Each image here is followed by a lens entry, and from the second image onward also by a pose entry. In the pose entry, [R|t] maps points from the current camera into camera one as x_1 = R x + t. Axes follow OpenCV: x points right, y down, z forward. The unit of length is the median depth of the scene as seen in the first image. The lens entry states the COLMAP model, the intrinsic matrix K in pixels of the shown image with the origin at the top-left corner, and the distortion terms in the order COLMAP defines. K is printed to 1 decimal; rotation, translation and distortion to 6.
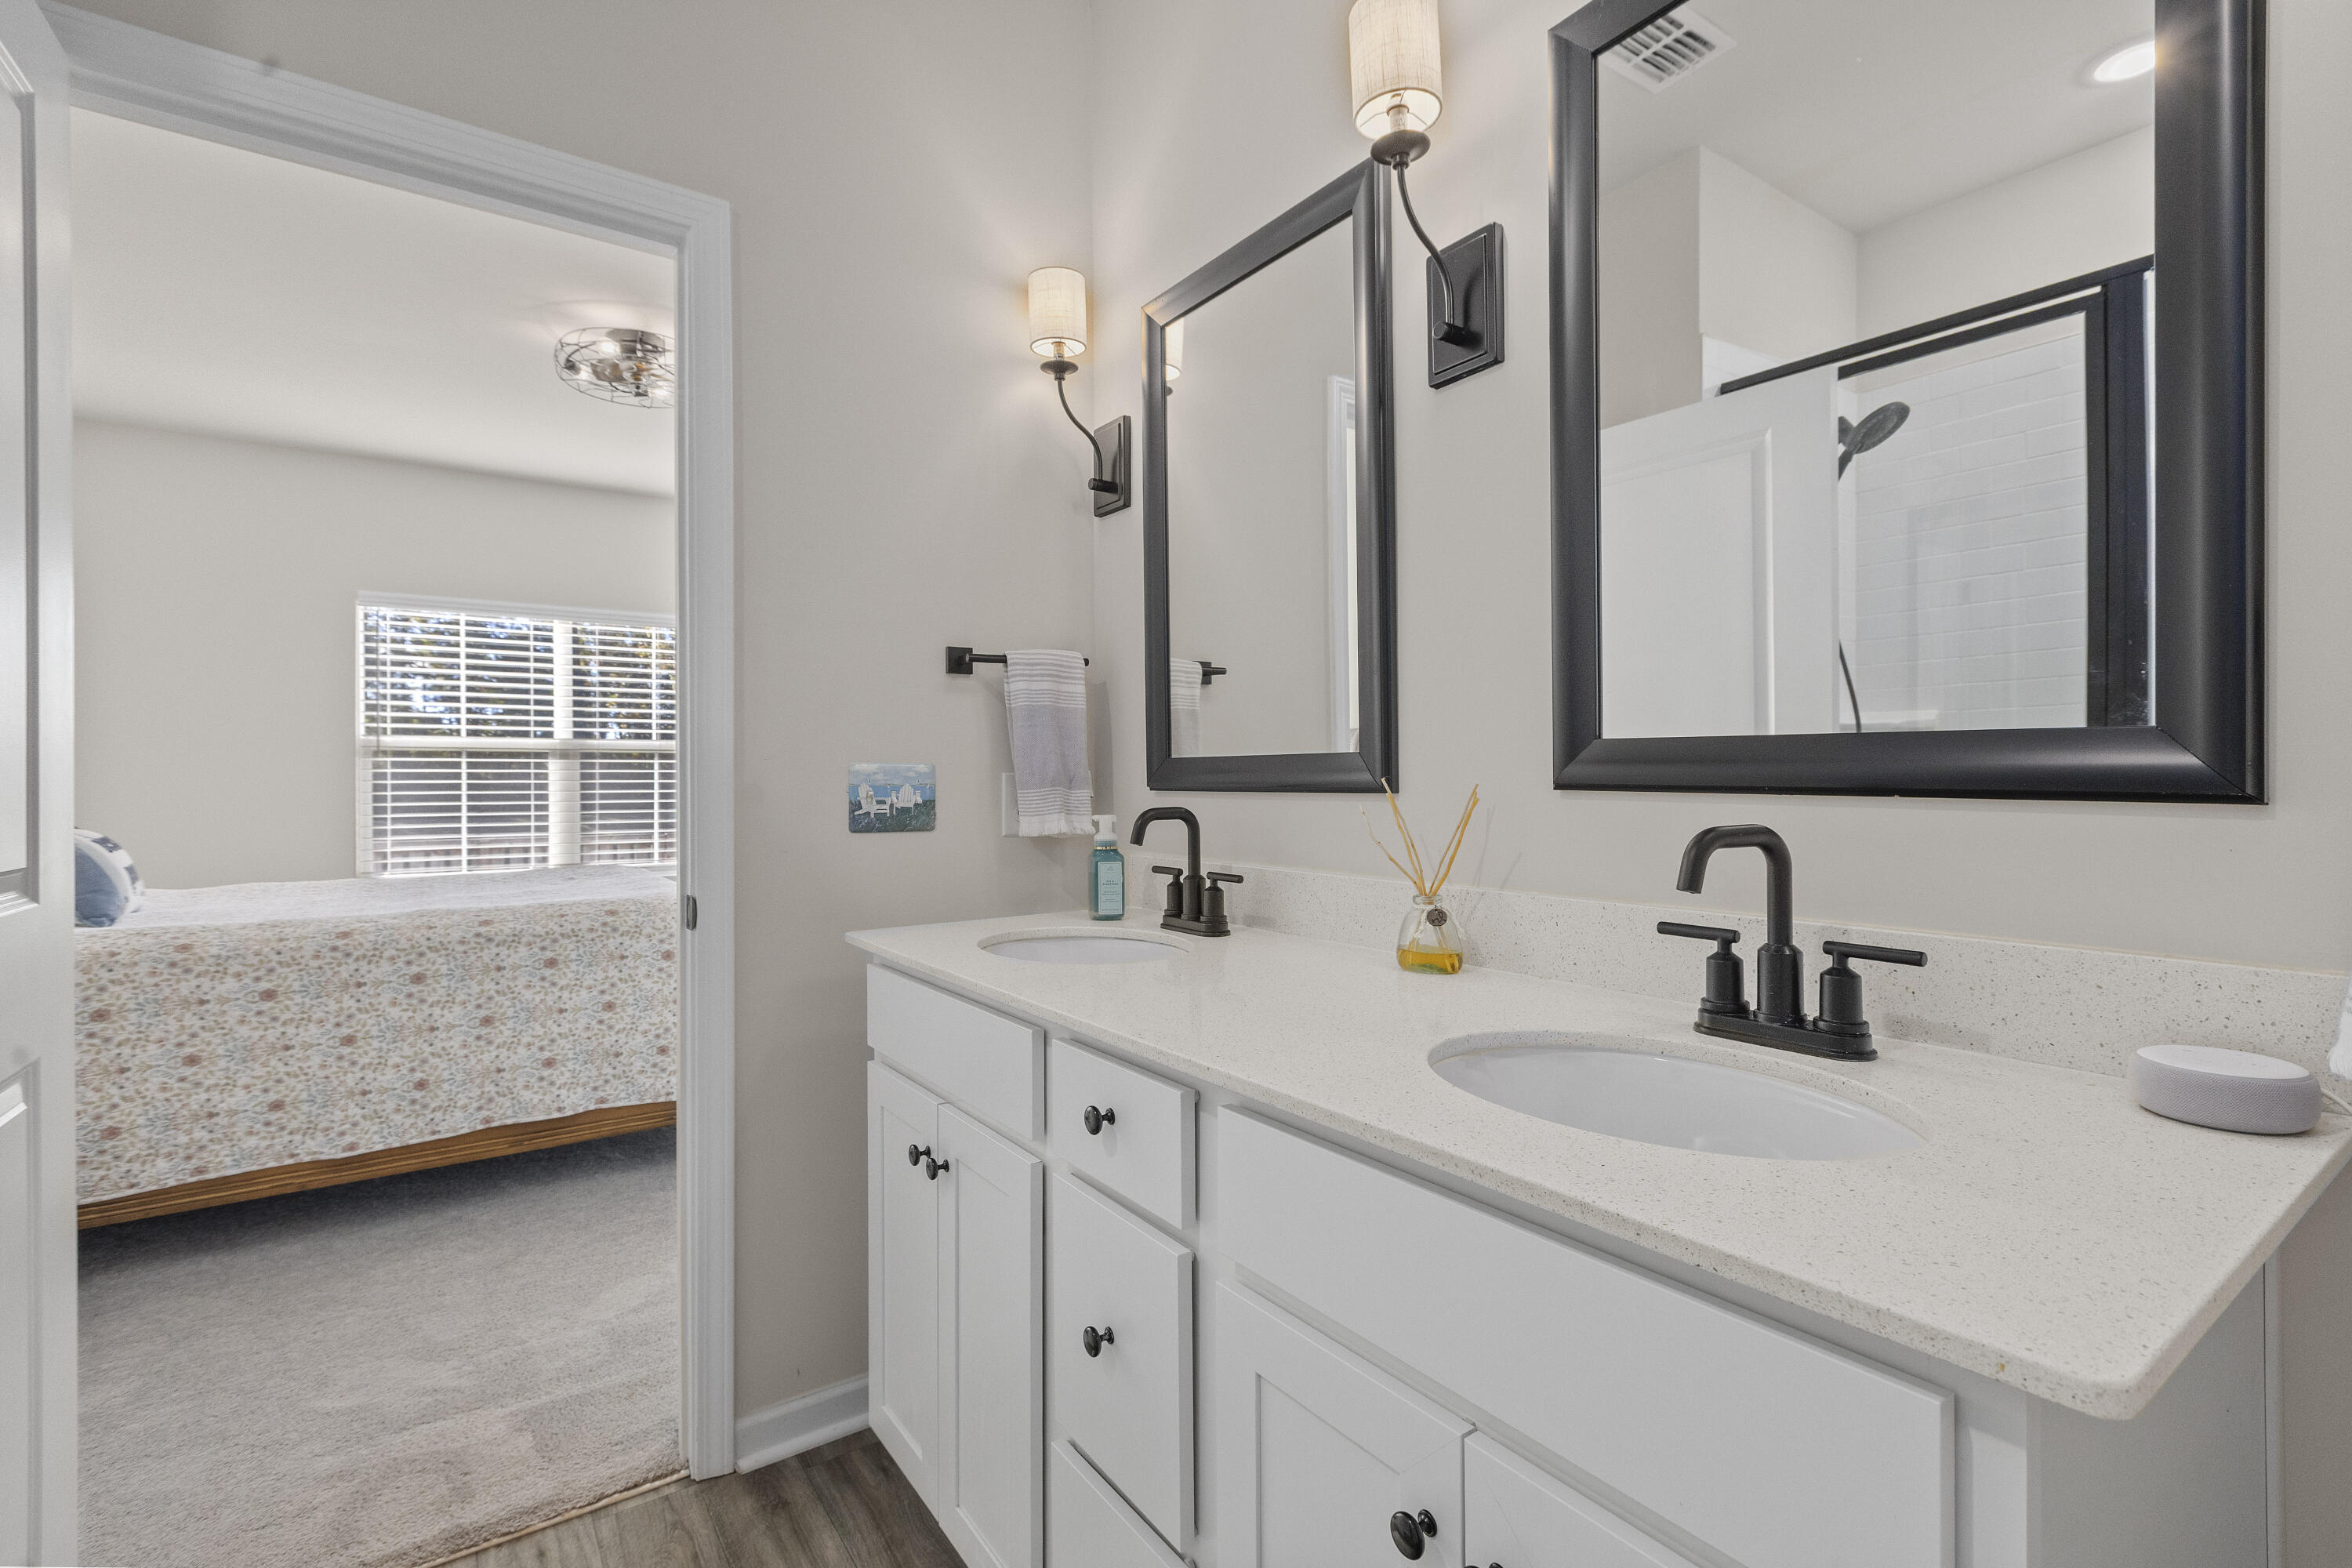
lens RADIAL K [[1064.8, 0, 1172.3], [0, 1064.8, 762.9], [0, 0, 1]] dist [-0.000177, -0.000402]
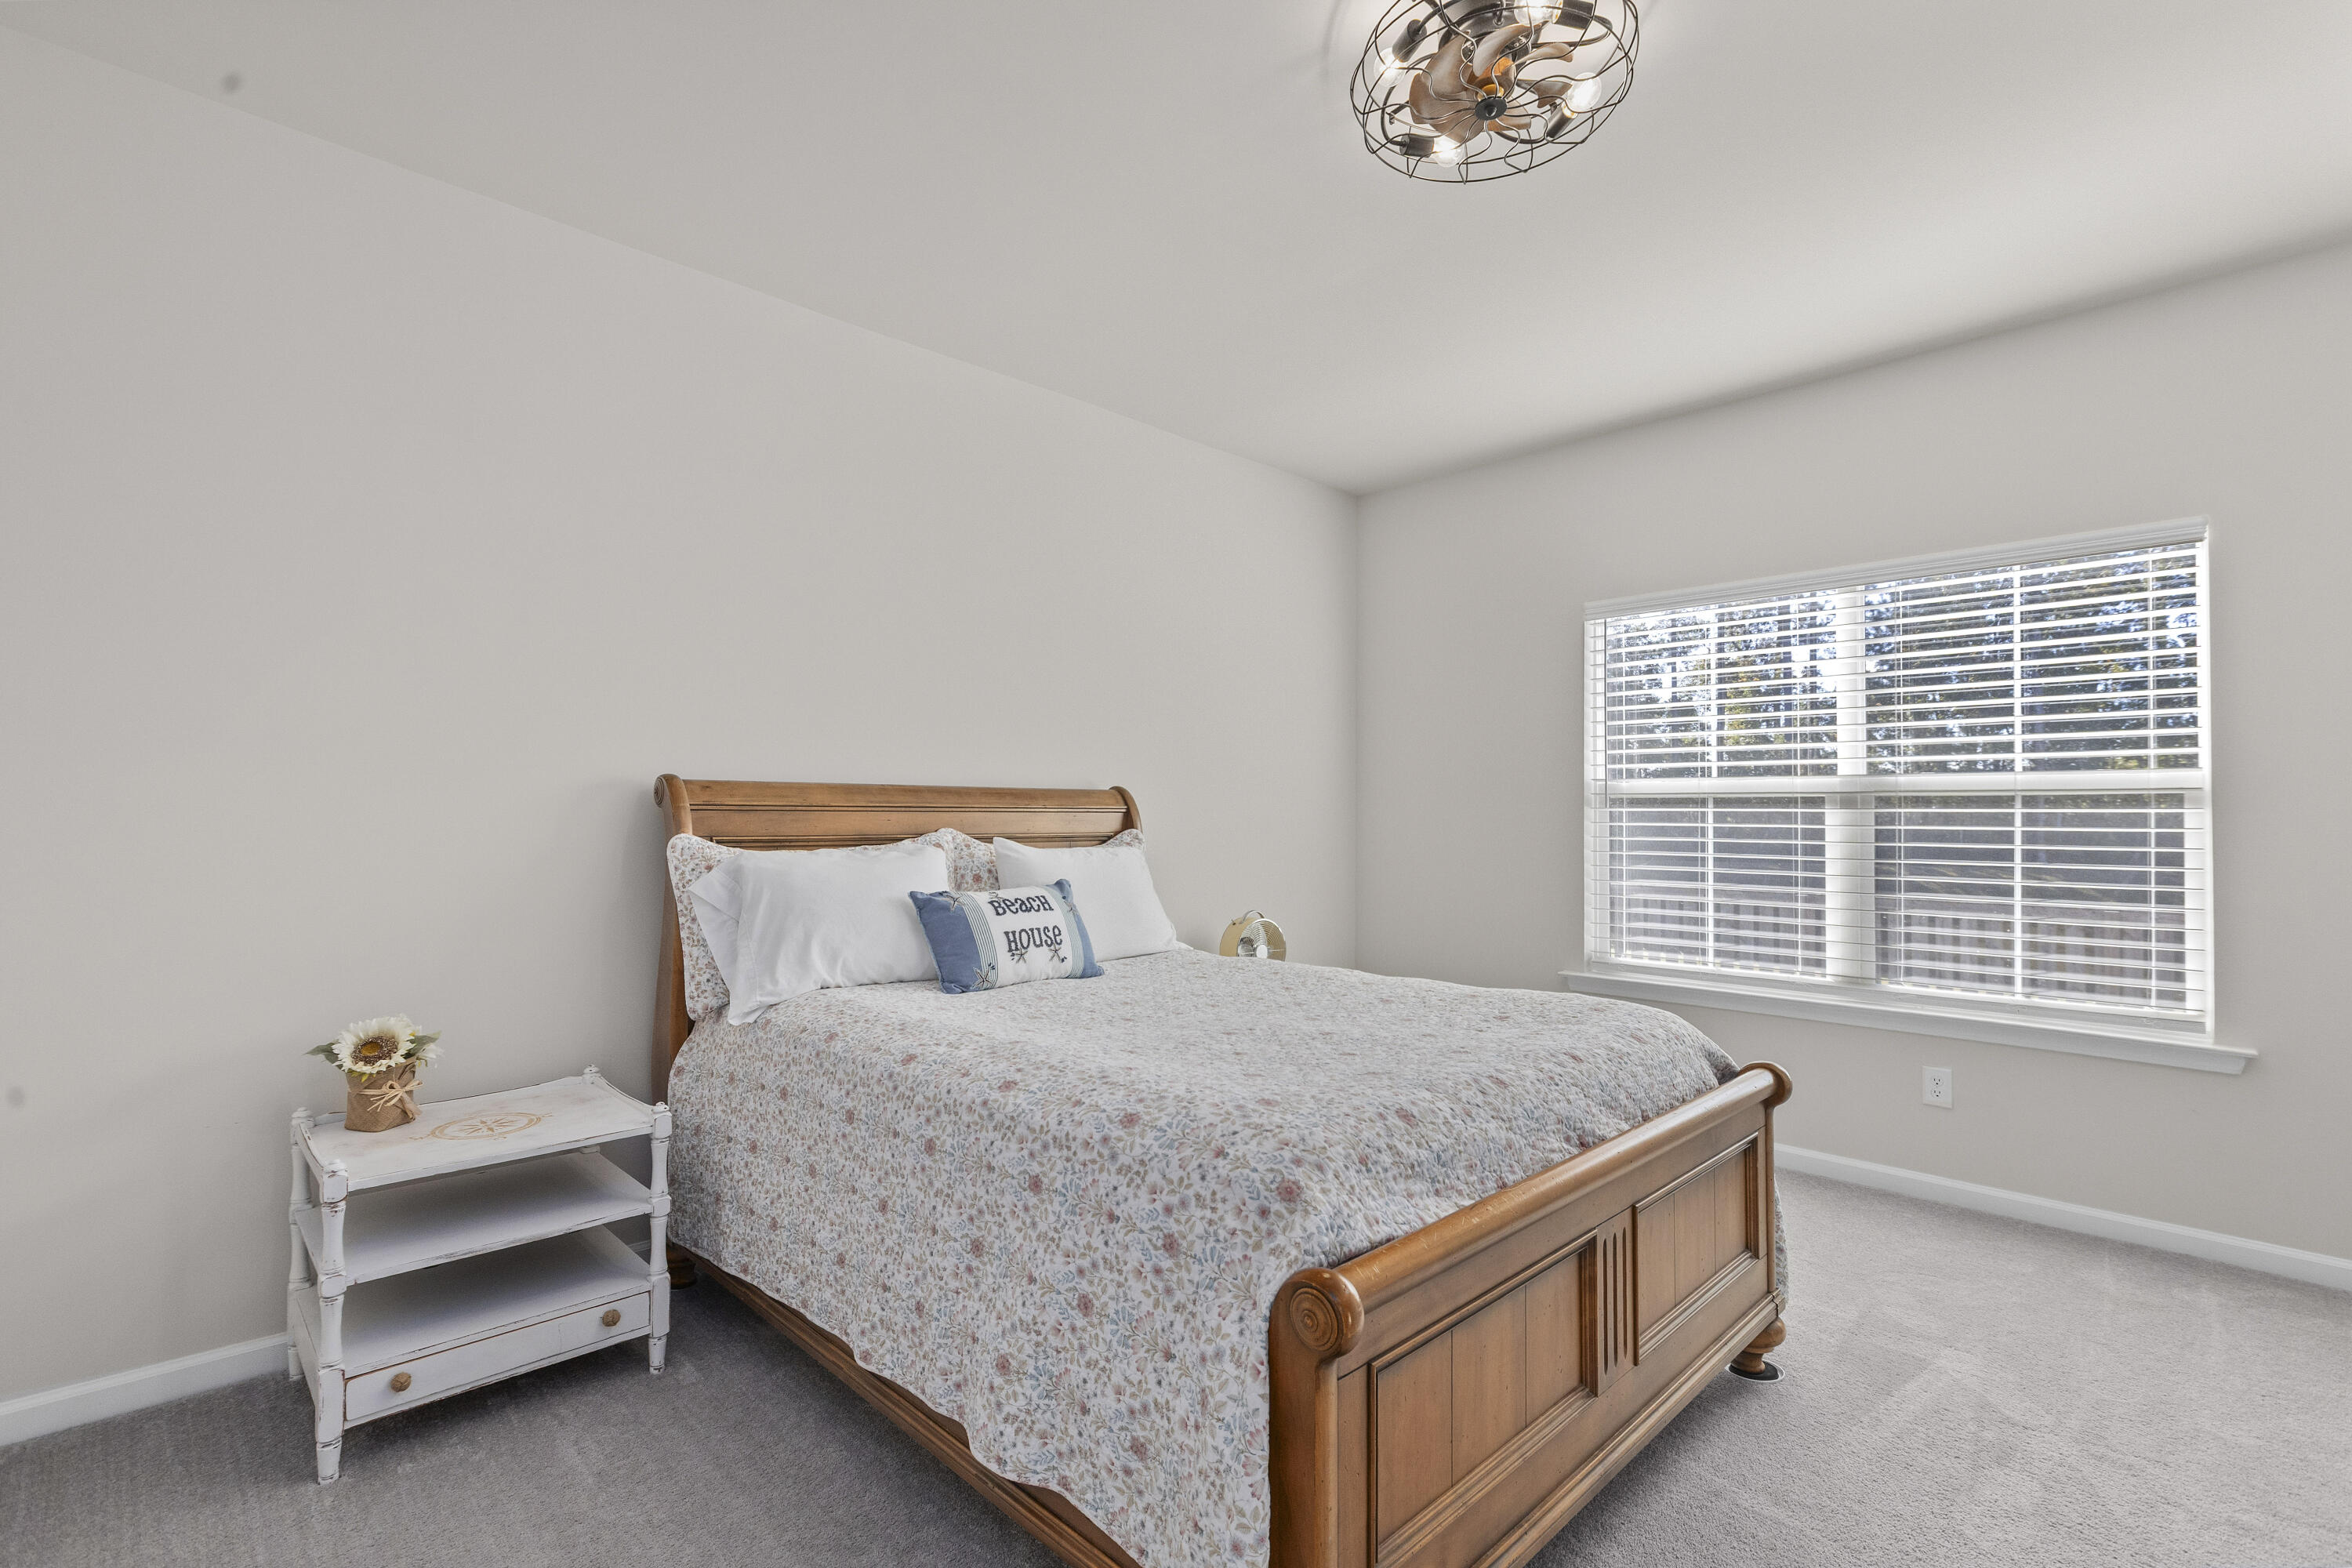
lens RADIAL K [[1059.5, 0, 1176.0], [0, 1059.5, 784.0], [0, 0, 1]] dist [0.018279, 0.000093]
pose [[0.149194, -0.024244, -0.988511, -0.001635], [0.009415, 0.999689, -0.023097, -0.006869], [0.988763, -0.005861, 0.149375, 0.517093]]
